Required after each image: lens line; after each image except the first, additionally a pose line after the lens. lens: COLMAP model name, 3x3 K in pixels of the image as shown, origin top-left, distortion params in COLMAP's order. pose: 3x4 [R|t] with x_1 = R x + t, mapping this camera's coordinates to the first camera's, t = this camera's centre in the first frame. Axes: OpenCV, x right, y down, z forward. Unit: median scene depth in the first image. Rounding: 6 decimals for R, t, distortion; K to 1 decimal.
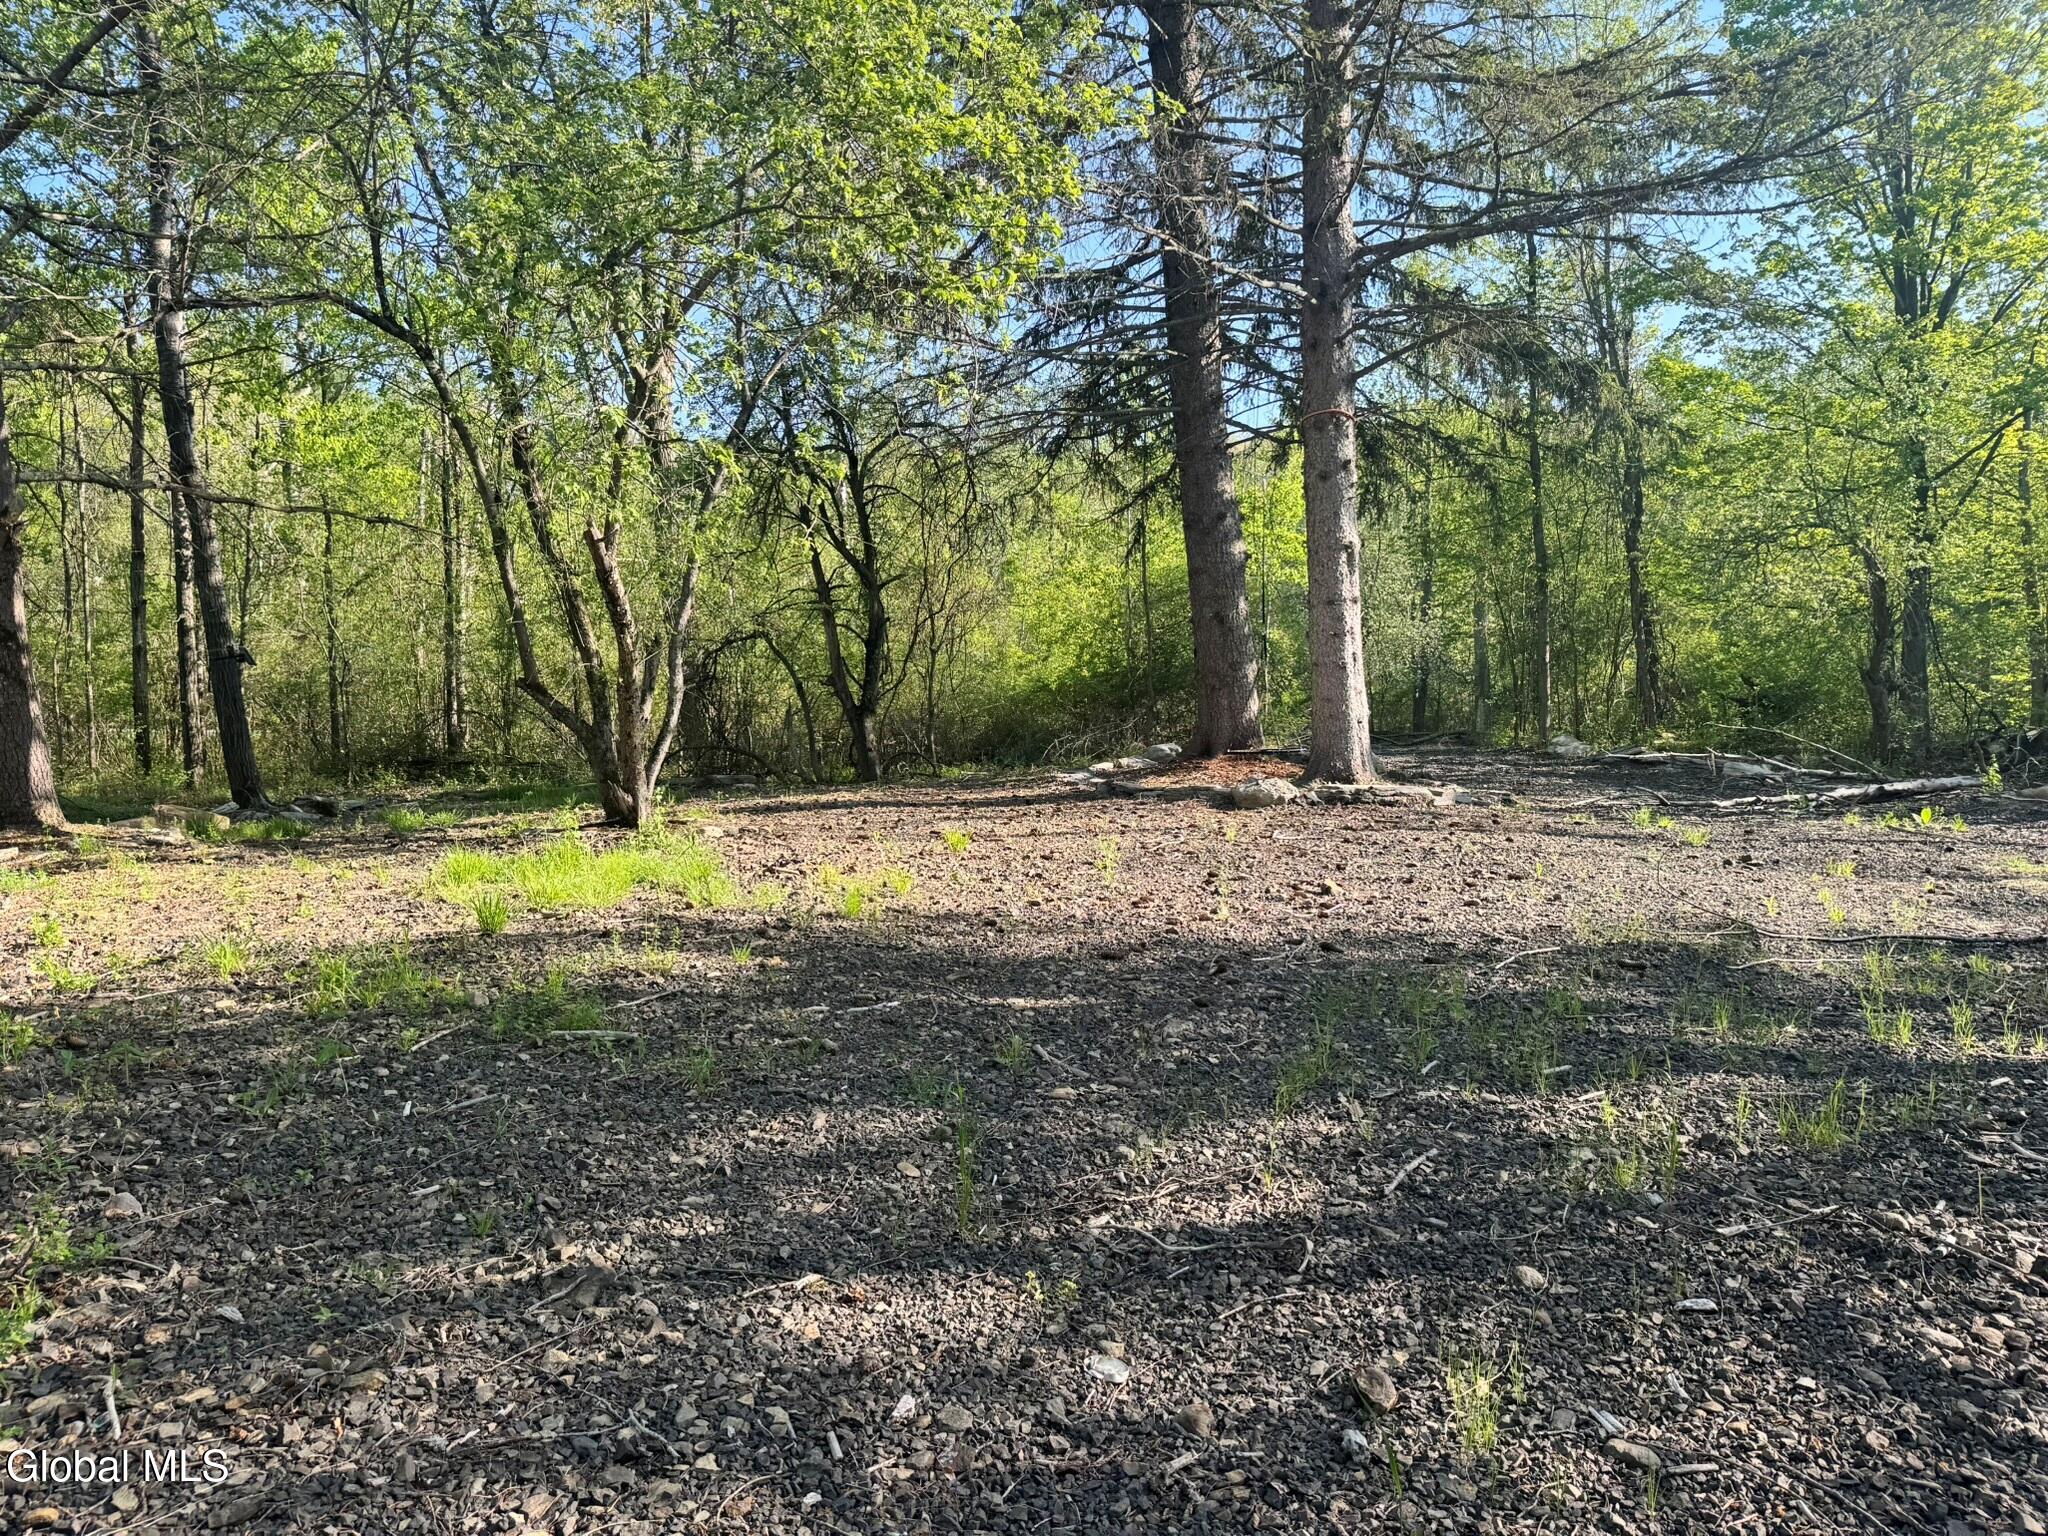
lens RADIAL K [[1414.9, 0, 1012.6], [0, 1414.9, 776.7], [0, 0, 1]] dist [0.020237, -0.000224]
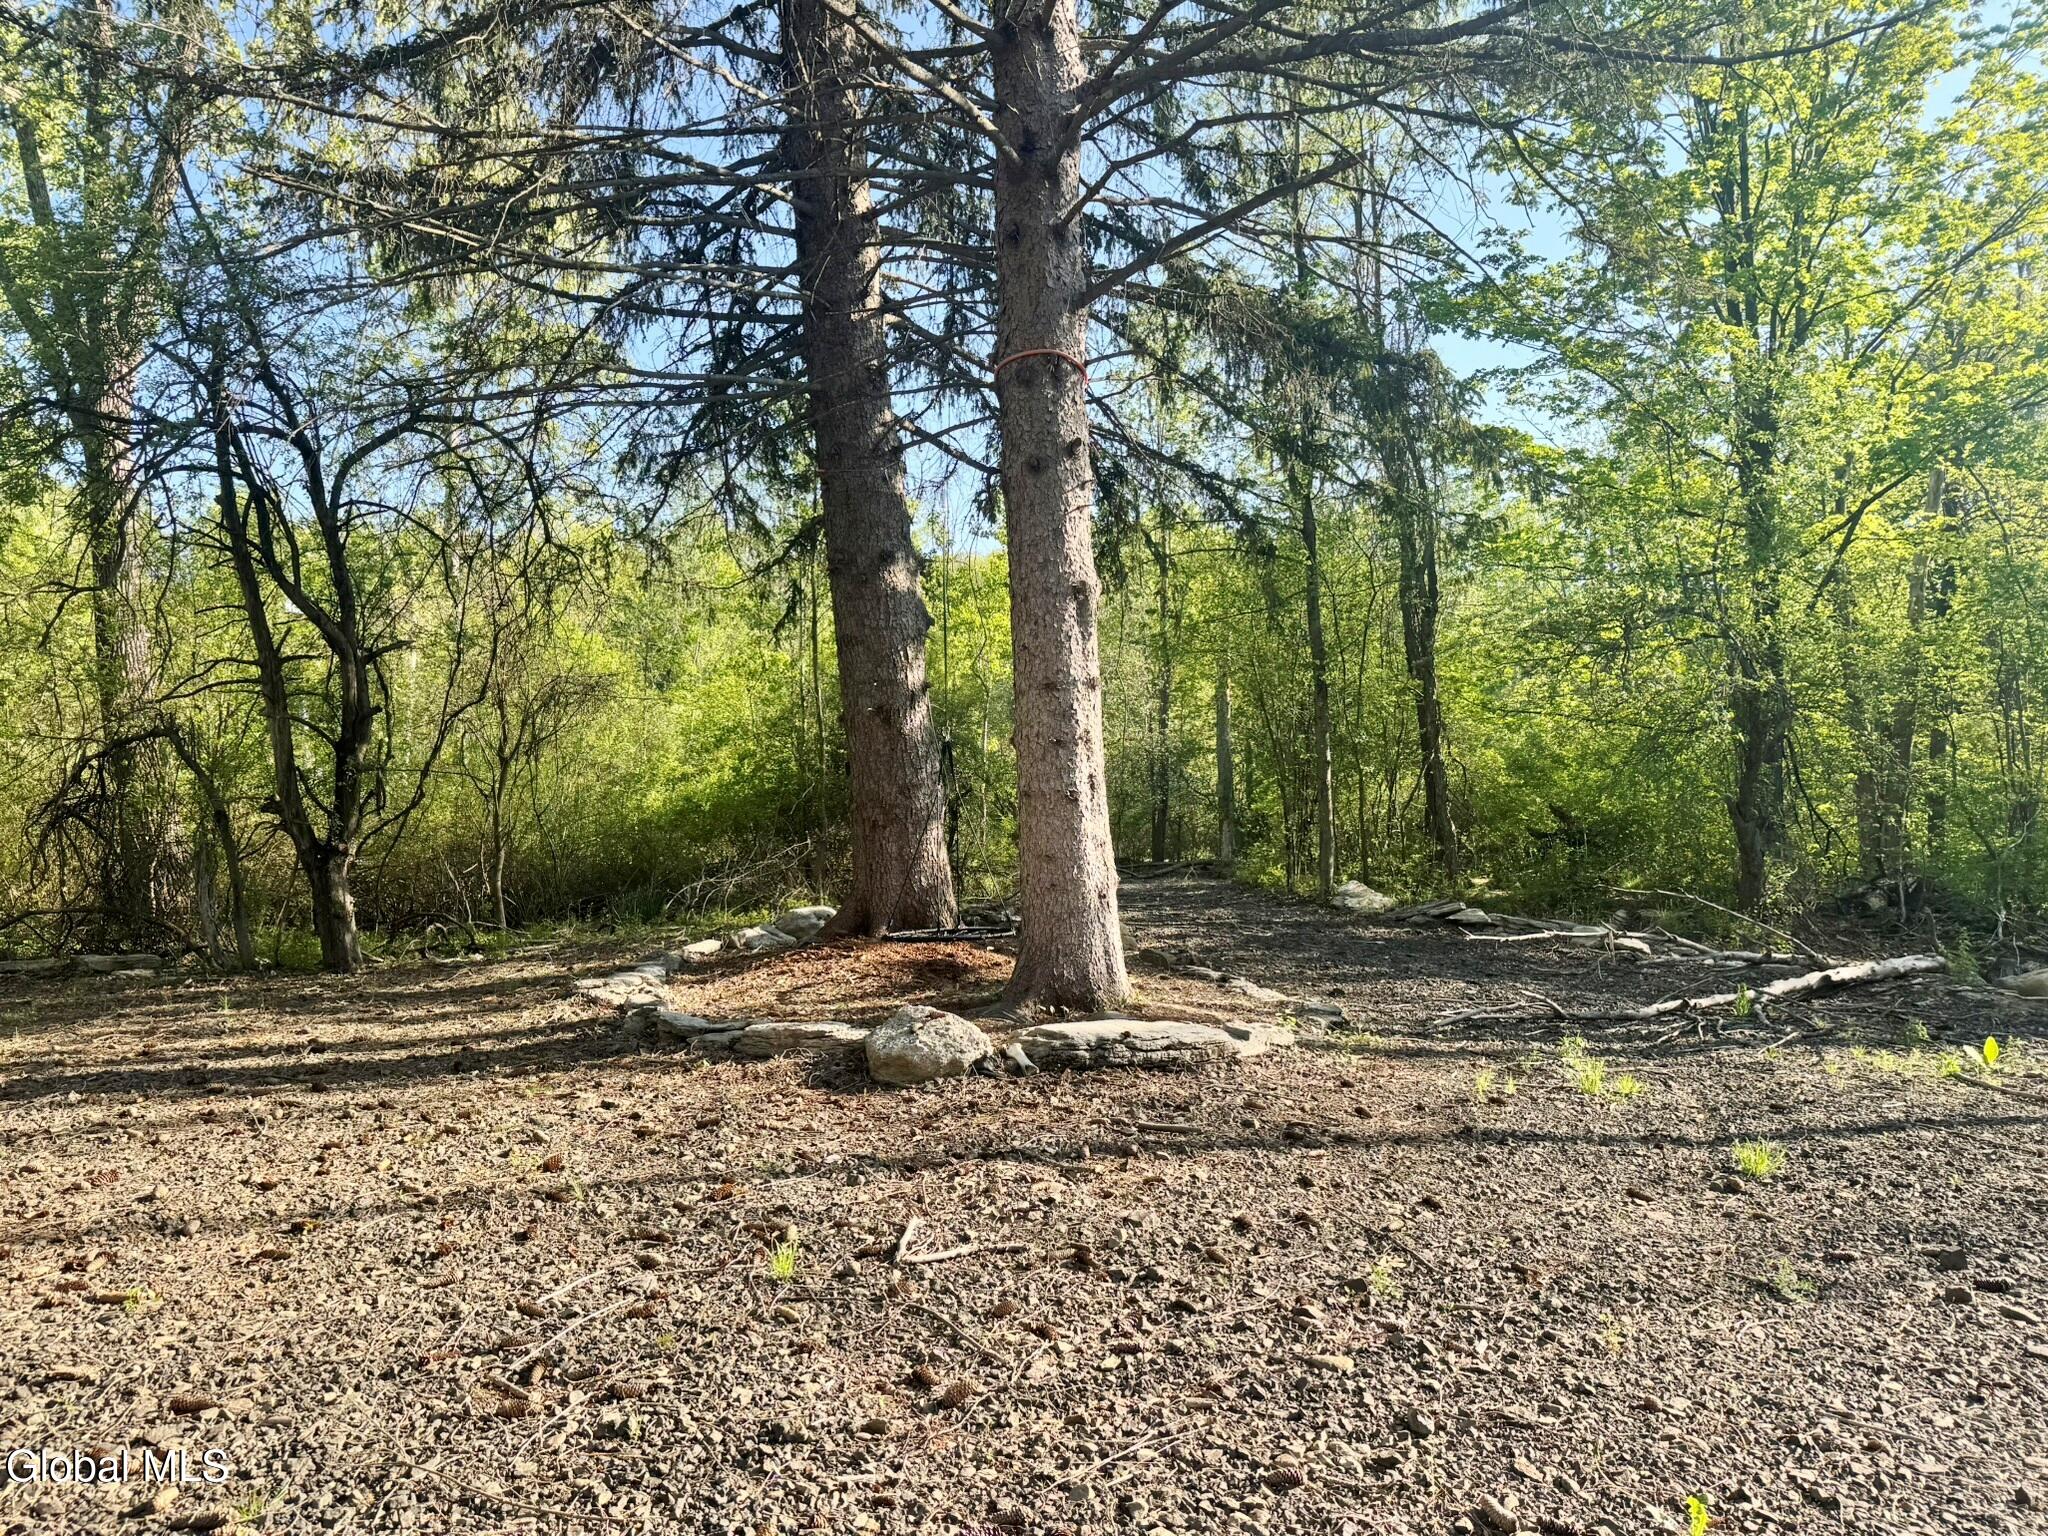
lens RADIAL K [[1414.9, 0, 1025.1], [0, 1414.9, 768.3], [0, 0, 1]] dist [0.020237, -0.000224]
pose [[0.980734, 0.012840, 0.194926, 0.082417], [0.003751, 0.996416, -0.084506, -0.033397], [-0.195313, 0.083609, 0.977171, 0.355574]]
